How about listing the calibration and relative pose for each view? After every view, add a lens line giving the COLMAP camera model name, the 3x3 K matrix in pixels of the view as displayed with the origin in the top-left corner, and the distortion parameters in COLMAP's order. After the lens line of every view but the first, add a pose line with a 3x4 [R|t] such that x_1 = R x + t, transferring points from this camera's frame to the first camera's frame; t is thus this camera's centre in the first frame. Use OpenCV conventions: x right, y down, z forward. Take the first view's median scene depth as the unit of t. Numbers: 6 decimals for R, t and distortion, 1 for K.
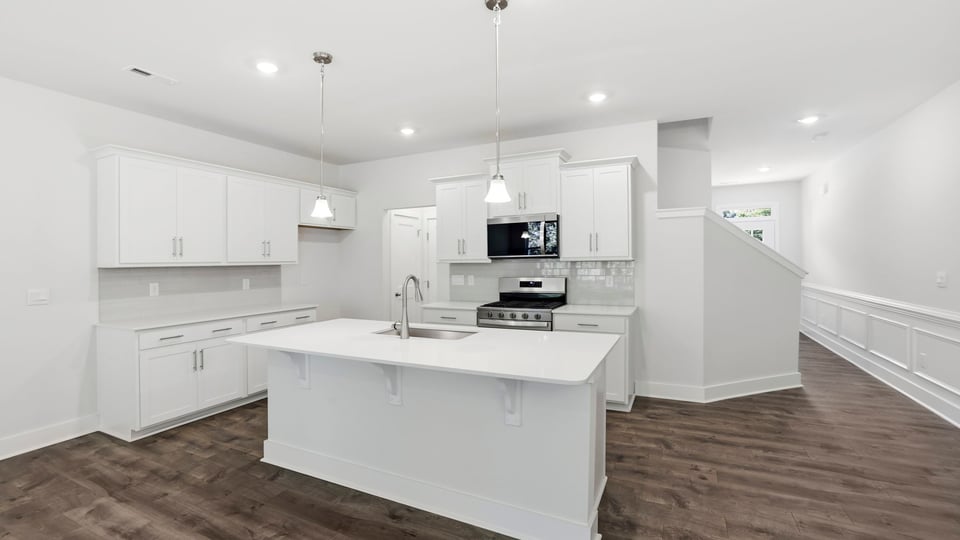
lens RADIAL K [[421.2, 0, 480.0], [0, 421.2, 270.0], [0, 0, 1]] dist [-0.019454, -0.000019]
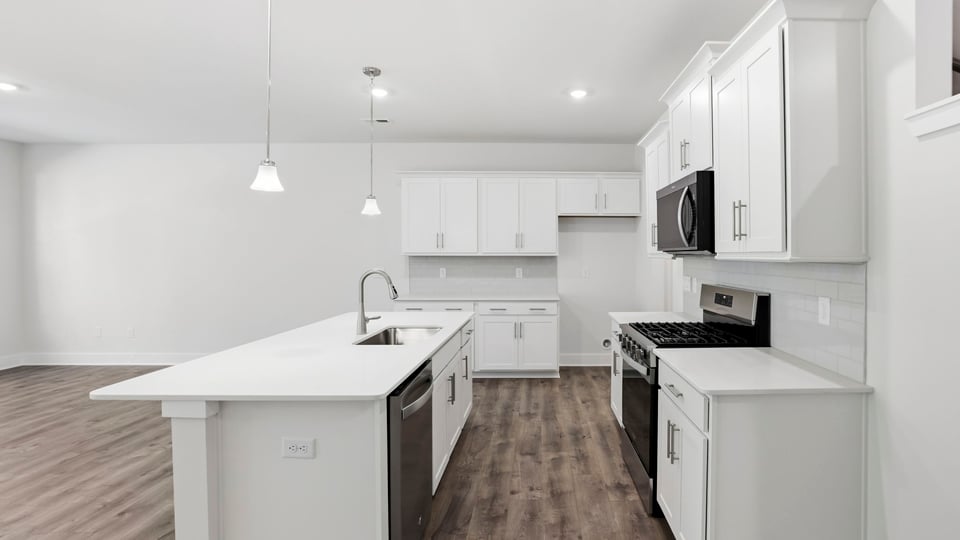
lens RADIAL K [[451.2, 0, 541.7], [0, 451.2, 261.7], [0, 0, 1]] dist [-0.020066, 0.000317]
pose [[0.451966, 0.032351, -0.891449, 0.759582], [-0.024126, 0.999420, 0.024037, -0.036862], [0.891709, 0.010643, 0.452484, 0.726196]]
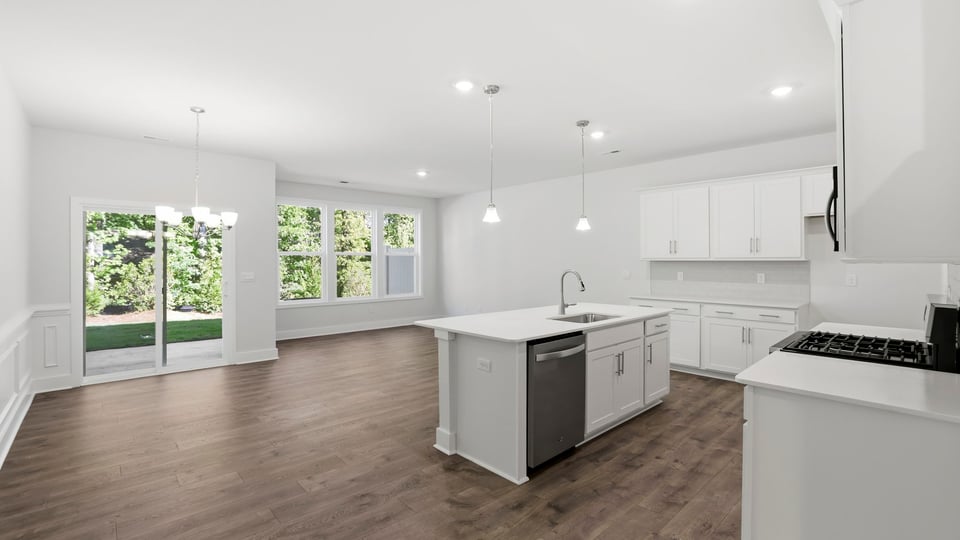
lens RADIAL K [[421.2, 0, 480.0], [0, 421.2, 270.0], [0, 0, 1]] dist [-0.019454, -0.000019]
pose [[-0.352415, 0.039461, -0.935012, 0.989057], [-0.009083, 0.998919, 0.045581, -0.041875], [0.935800, 0.024556, -0.351676, 0.996699]]
